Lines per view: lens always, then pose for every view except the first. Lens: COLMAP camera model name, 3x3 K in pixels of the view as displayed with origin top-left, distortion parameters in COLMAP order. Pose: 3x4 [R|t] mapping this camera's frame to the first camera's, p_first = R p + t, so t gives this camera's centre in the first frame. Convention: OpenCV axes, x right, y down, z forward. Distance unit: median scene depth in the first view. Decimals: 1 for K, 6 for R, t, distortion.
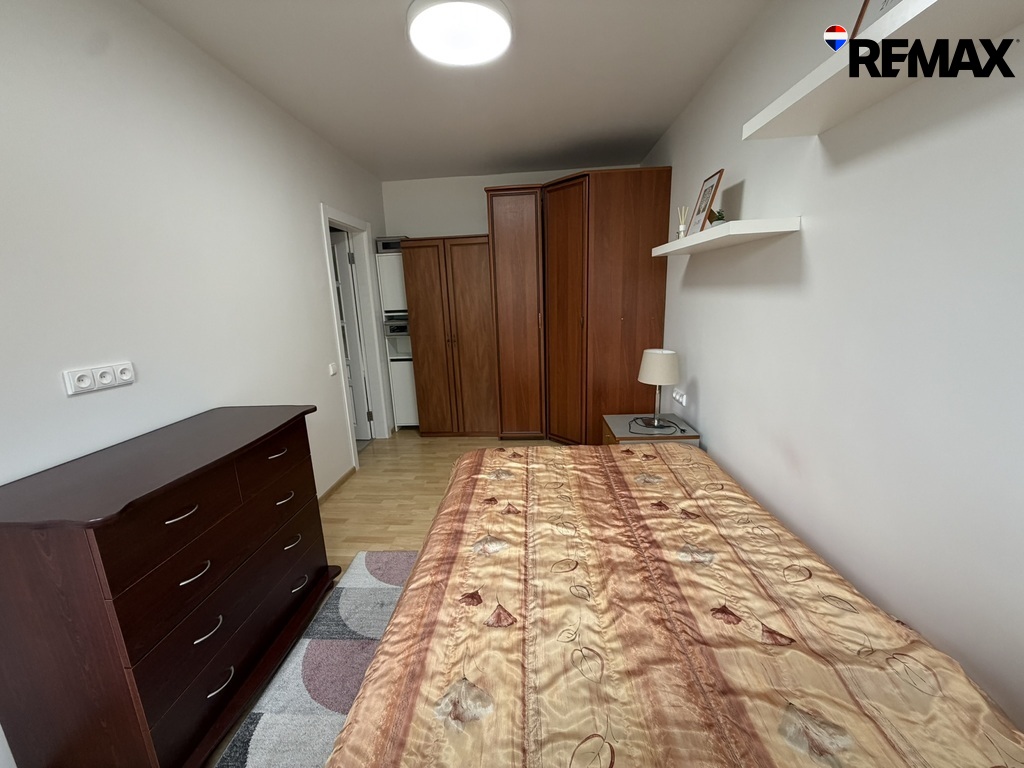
lens RADIAL K [[406.7, 0, 509.2], [0, 406.7, 382.9], [0, 0, 1]] dist [0.001941, -0.000701]
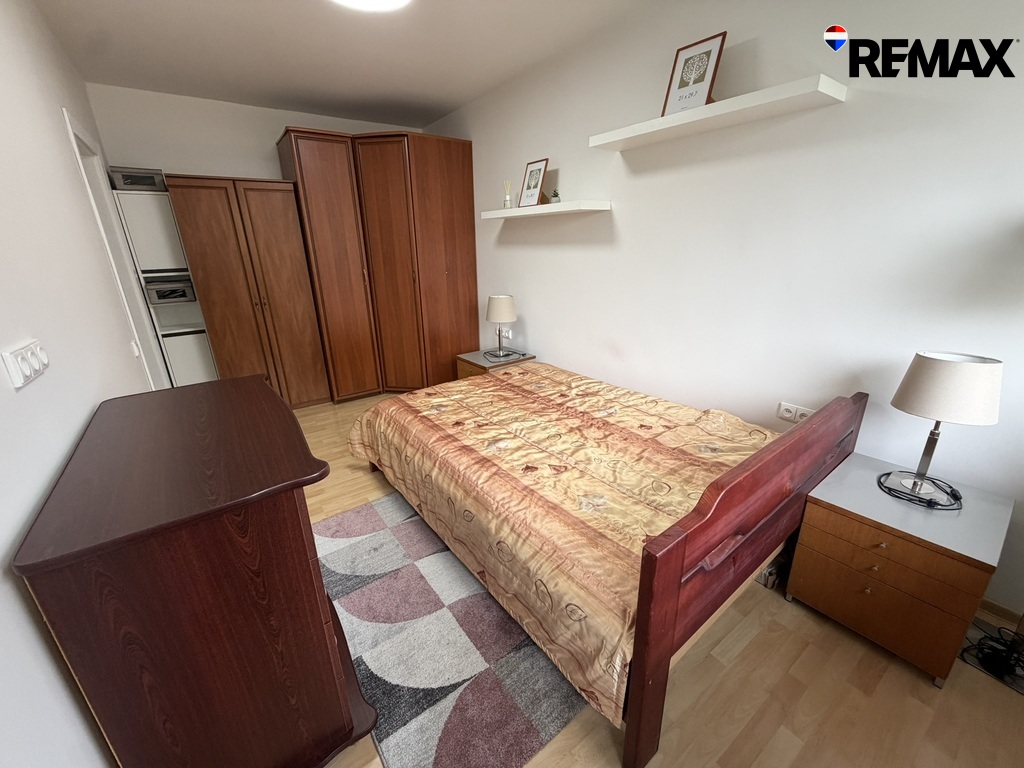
lens RADIAL K [[406.7, 0, 507.6], [0, 406.7, 383.3], [0, 0, 1]] dist [0.001941, -0.000701]
pose [[0.766852, -0.187058, 0.613961, -0.552677], [0.130316, 0.982040, 0.136434, 0.023305], [-0.628455, -0.024615, 0.777456, -0.018176]]
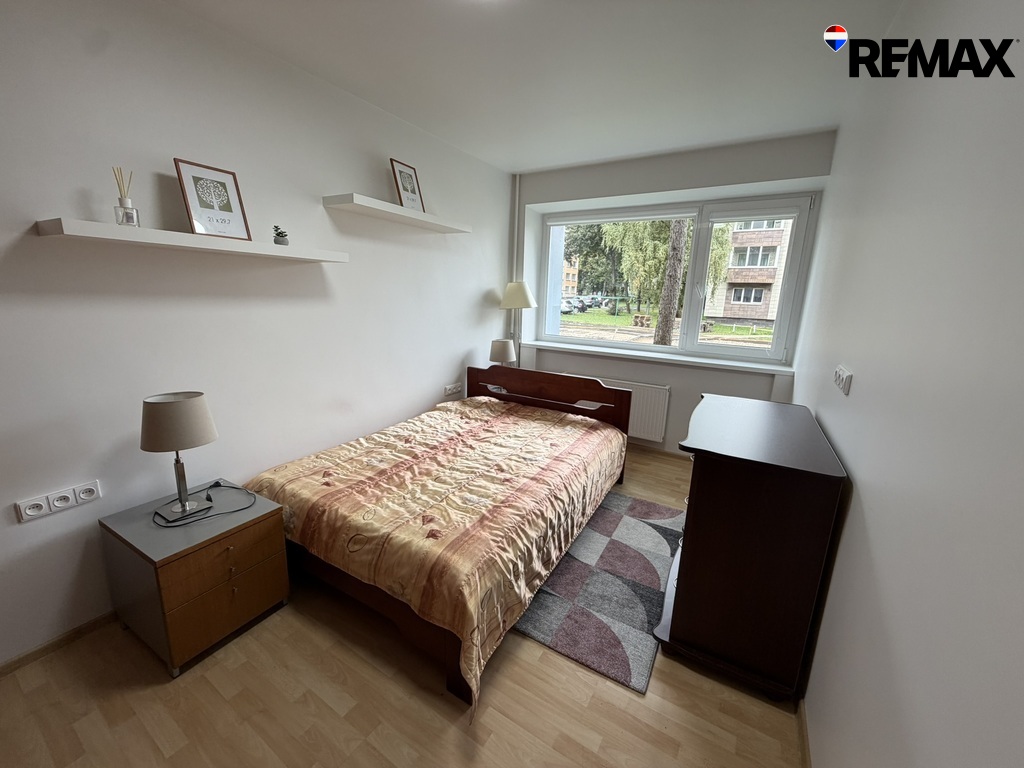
lens RADIAL K [[406.7, 0, 509.6], [0, 406.7, 381.3], [0, 0, 1]] dist [0.001941, -0.000701]
pose [[-0.891004, -0.084767, 0.446011, -0.468063], [0.102918, 0.919125, 0.380285, -0.355922], [-0.442175, 0.384738, -0.810221, 1.567963]]
